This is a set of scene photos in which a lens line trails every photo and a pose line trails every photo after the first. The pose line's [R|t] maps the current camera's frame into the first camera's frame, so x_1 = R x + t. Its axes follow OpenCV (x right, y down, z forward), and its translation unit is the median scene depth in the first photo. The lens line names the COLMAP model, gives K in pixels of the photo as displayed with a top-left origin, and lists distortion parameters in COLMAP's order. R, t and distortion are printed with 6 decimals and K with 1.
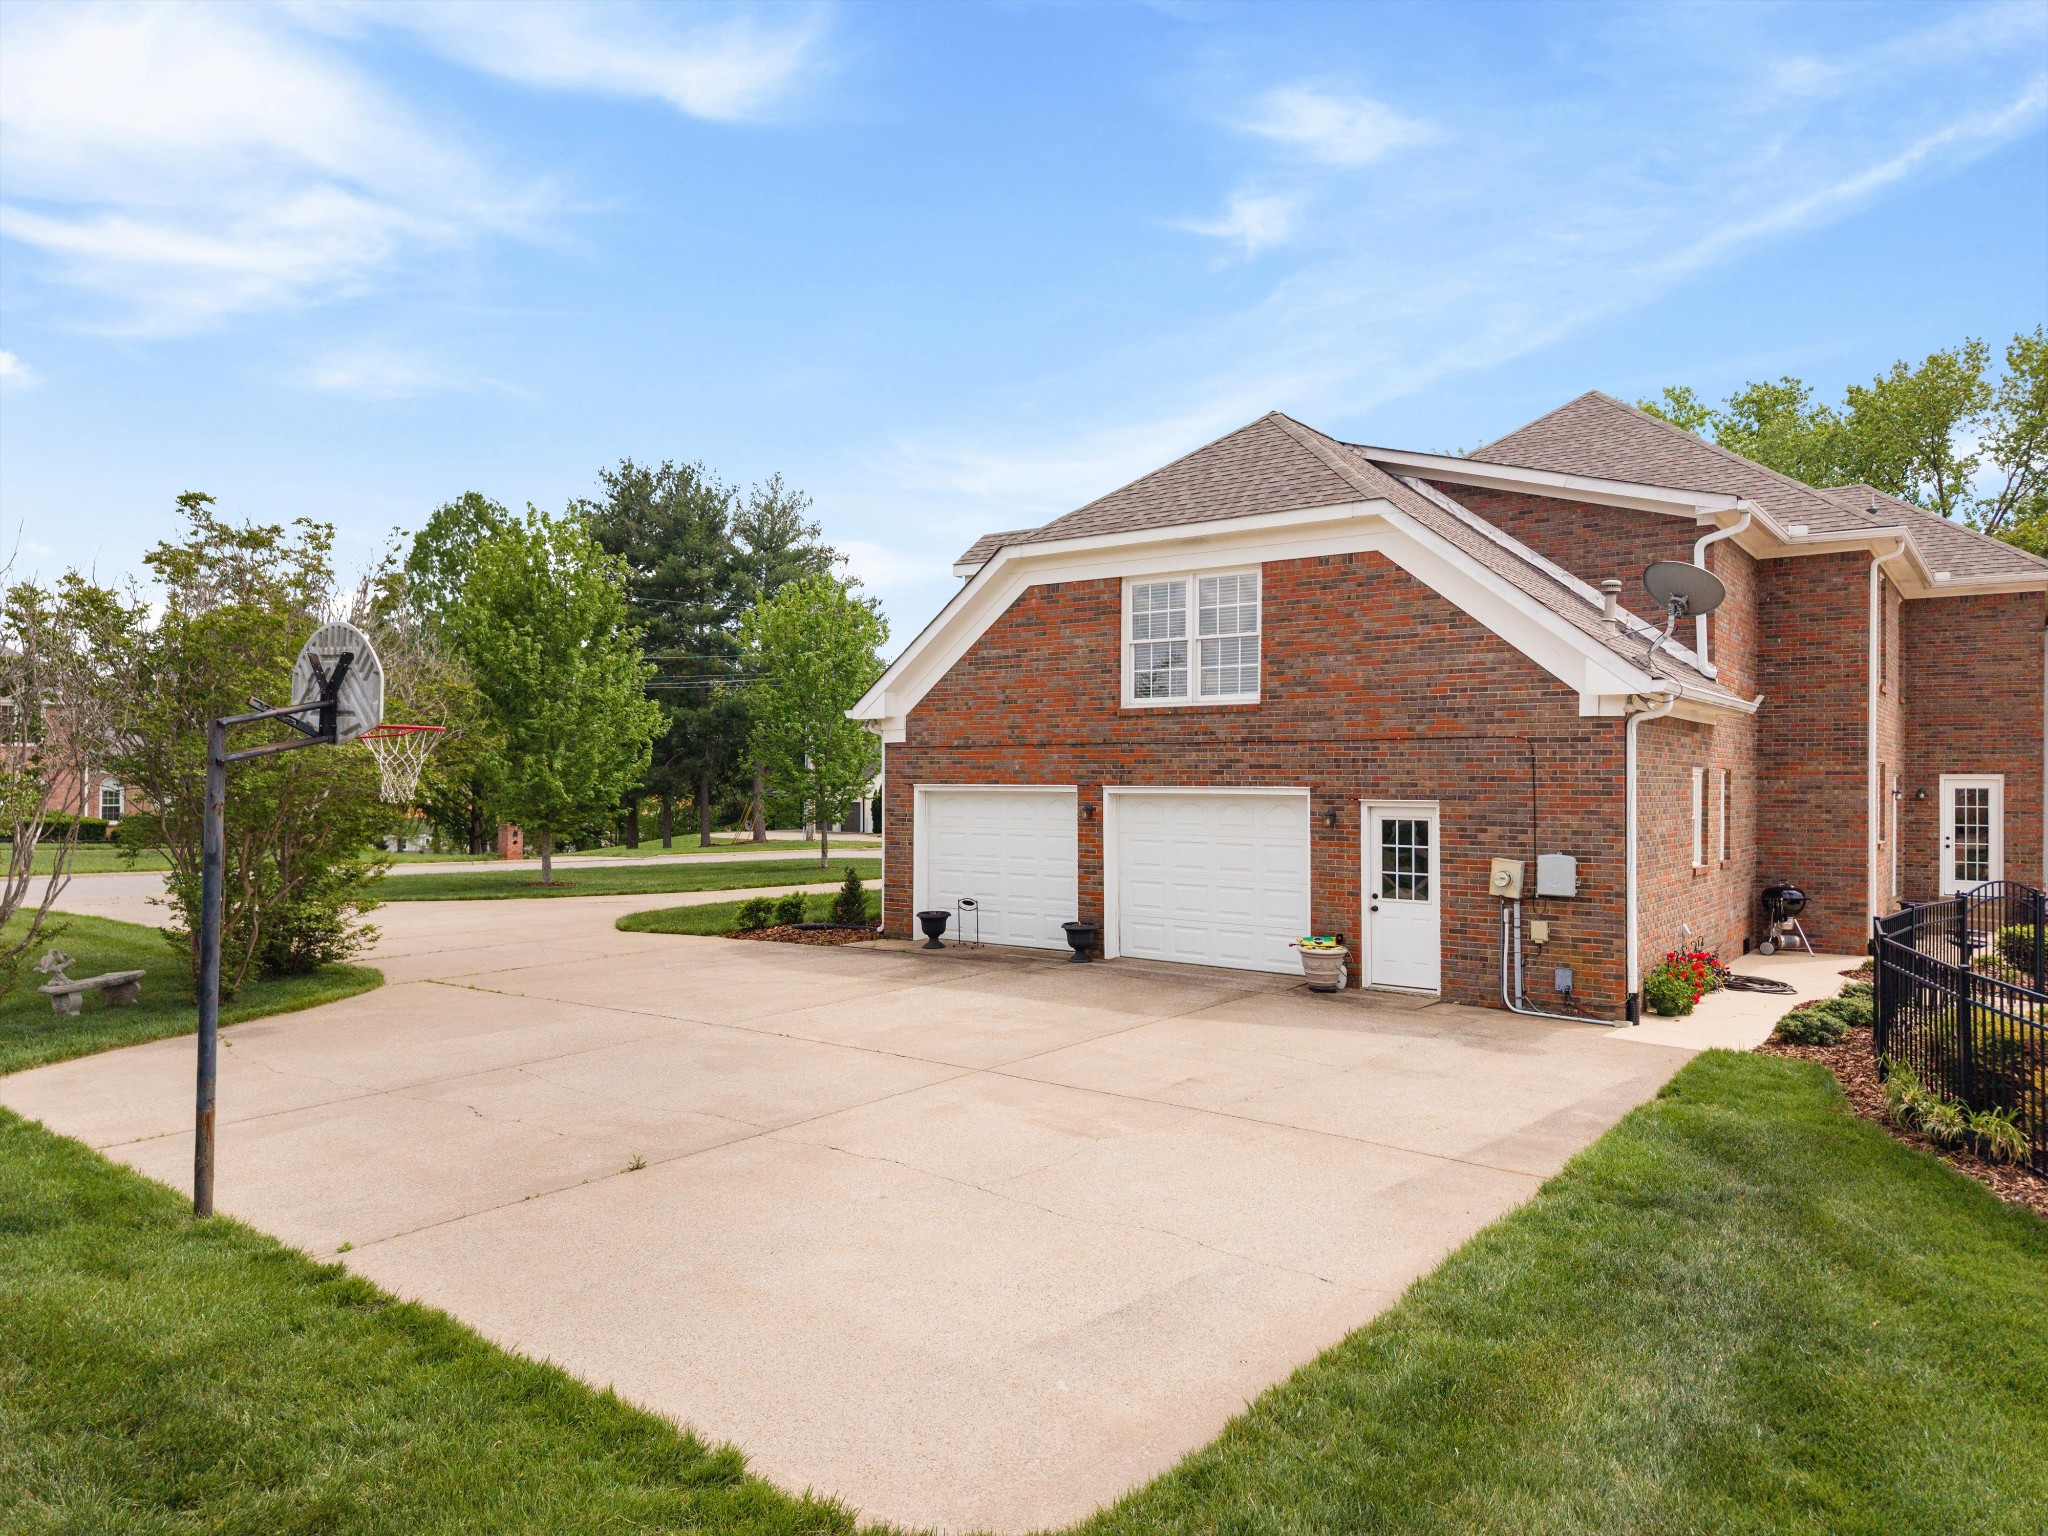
lens RADIAL K [[1326.8, 0, 1011.8], [0, 1326.8, 784.6], [0, 0, 1]] dist [0.033143, -0.050628]
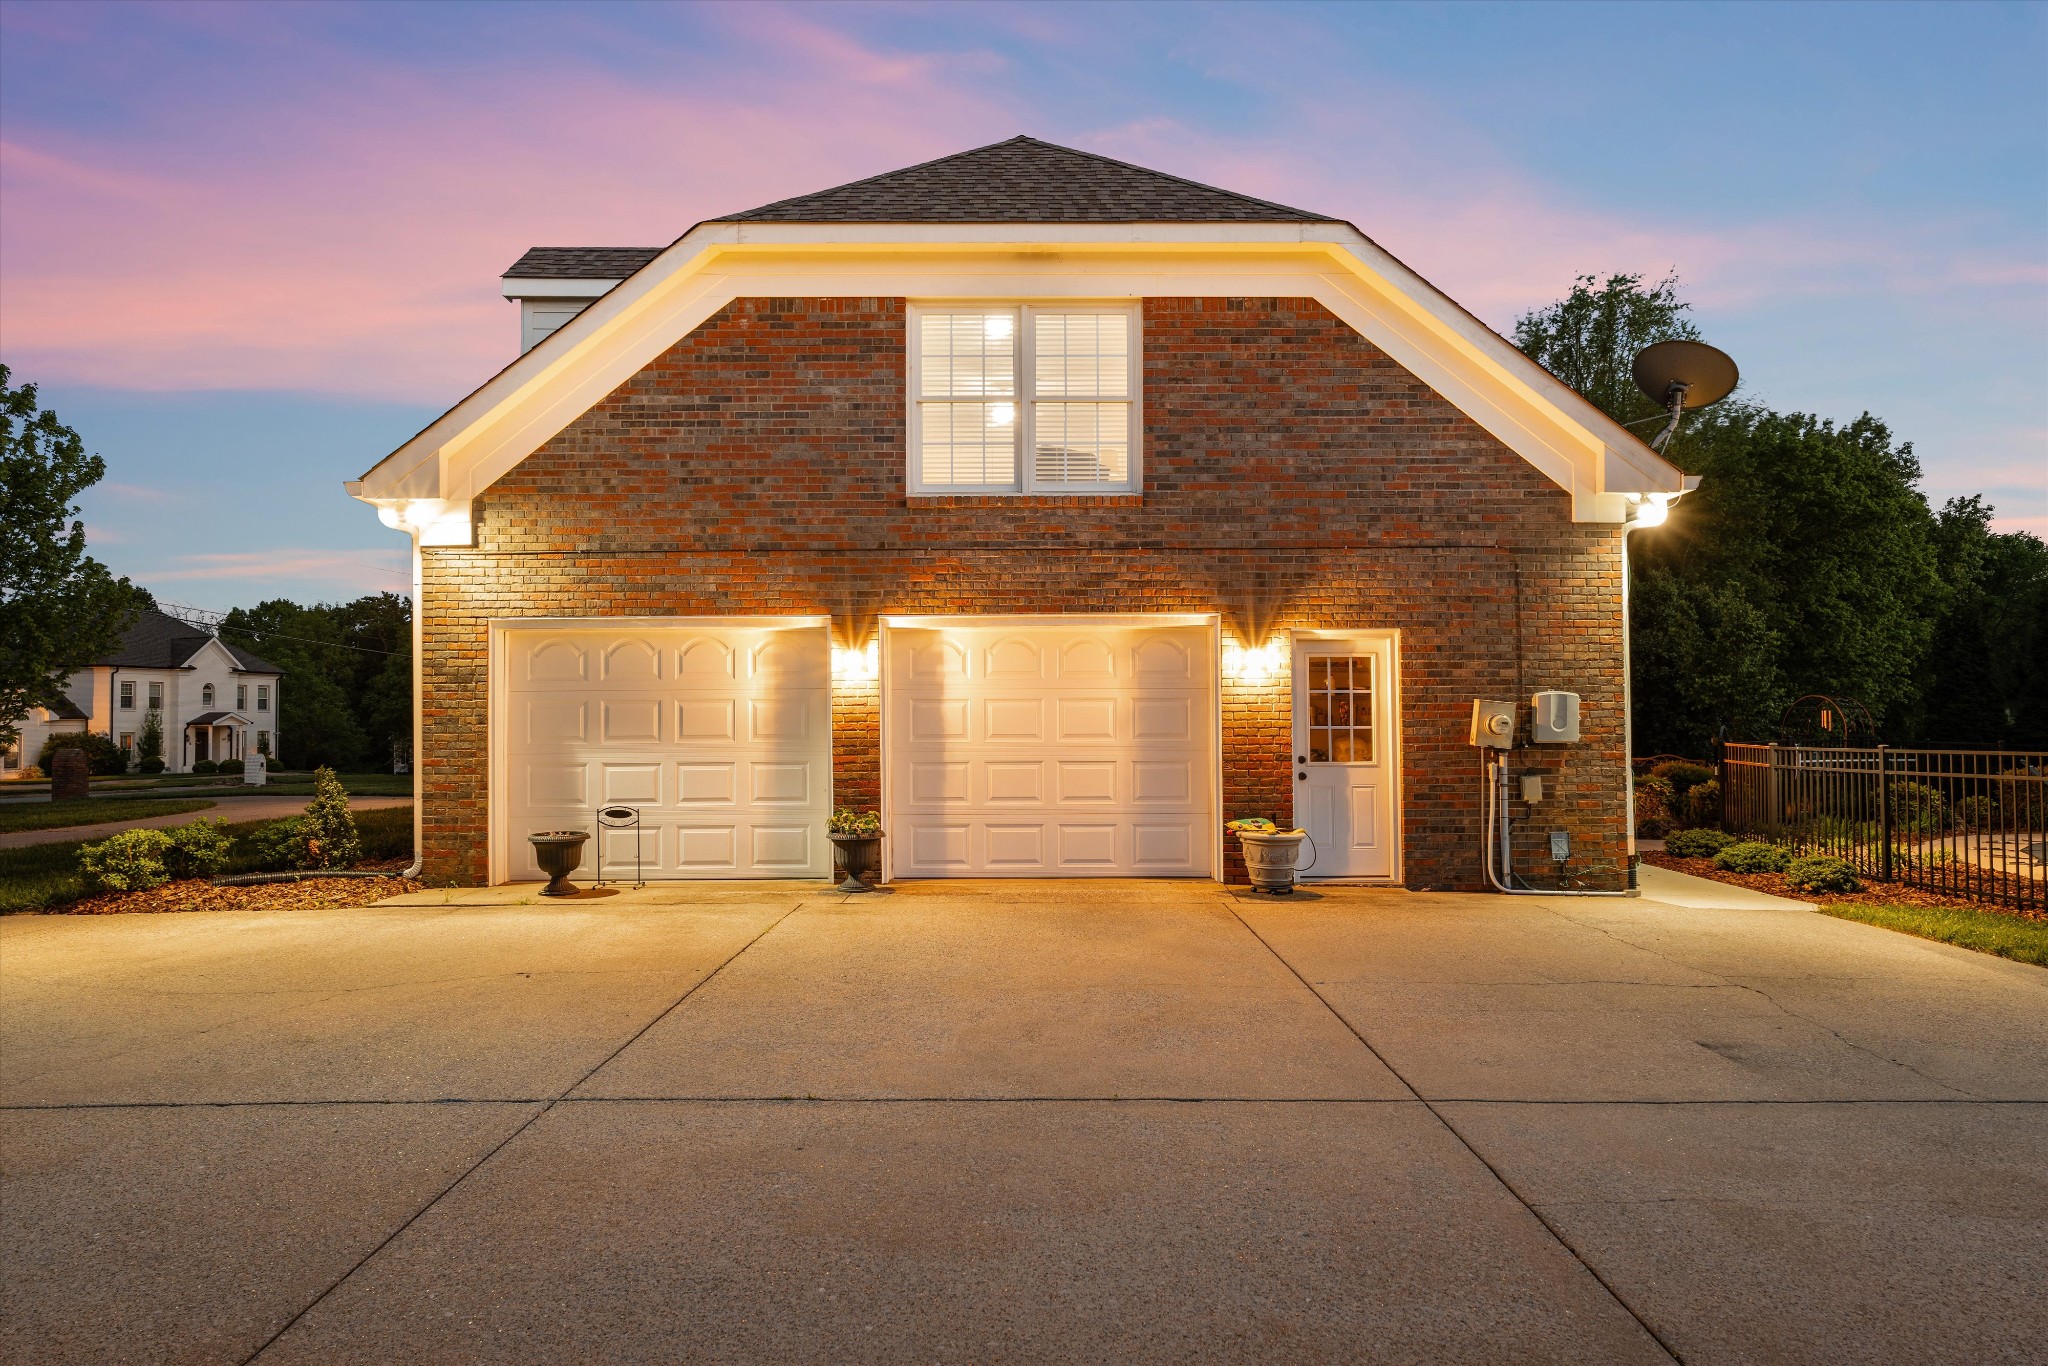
lens RADIAL K [[1255.0, 0, 1011.8], [0, 1255.0, 682.9], [0, 0, 1]] dist [-0.016268, 0.002487]
pose [[0.792987, 0.010381, 0.609150, -0.283873], [0.011832, 0.999404, -0.032435, 0.061596], [-0.609123, 0.032928, 0.792392, 0.542316]]
